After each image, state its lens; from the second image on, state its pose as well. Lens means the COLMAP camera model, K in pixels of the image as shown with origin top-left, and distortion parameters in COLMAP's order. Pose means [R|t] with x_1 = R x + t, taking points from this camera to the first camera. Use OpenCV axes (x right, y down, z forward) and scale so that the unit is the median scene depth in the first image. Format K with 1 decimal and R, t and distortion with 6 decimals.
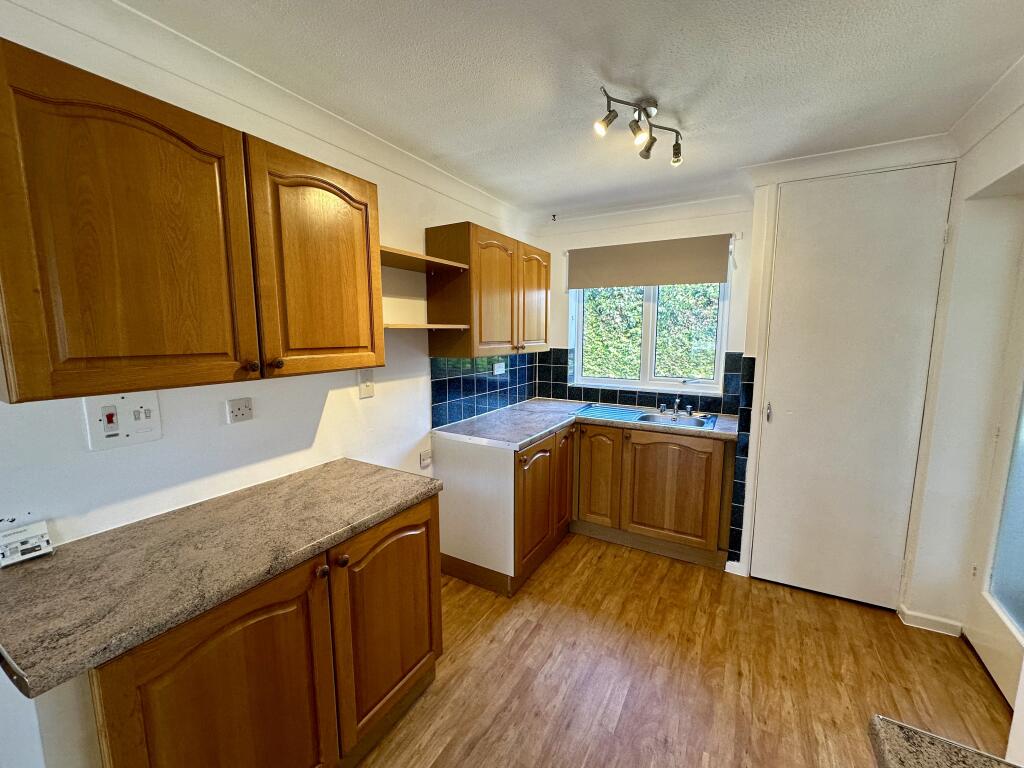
lens RADIAL K [[410.1, 0, 513.0], [0, 410.1, 384.7], [0, 0, 1]] dist [-0.000082, 0.000034]
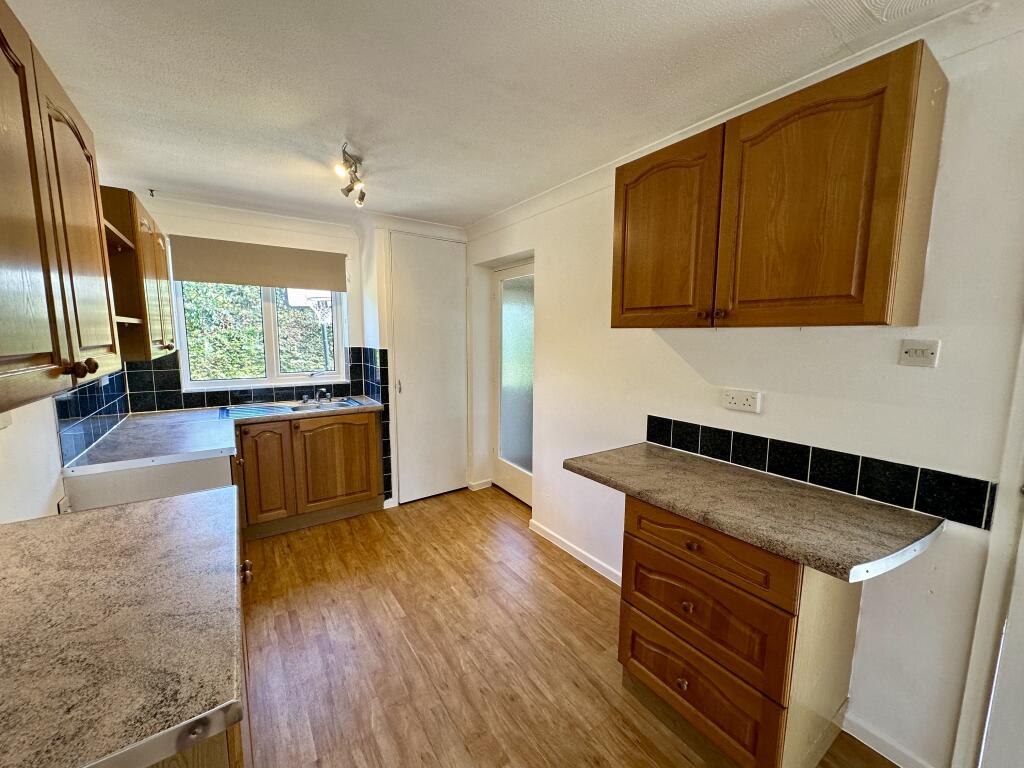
lens RADIAL K [[410.1, 0, 513.3], [0, 410.1, 385.0], [0, 0, 1]] dist [-0.000082, 0.000034]
pose [[0.428667, -0.109044, 0.896858, -0.489412], [0.111673, 0.991472, 0.067172, 0.009304], [-0.896534, 0.071361, 0.437189, 0.002475]]
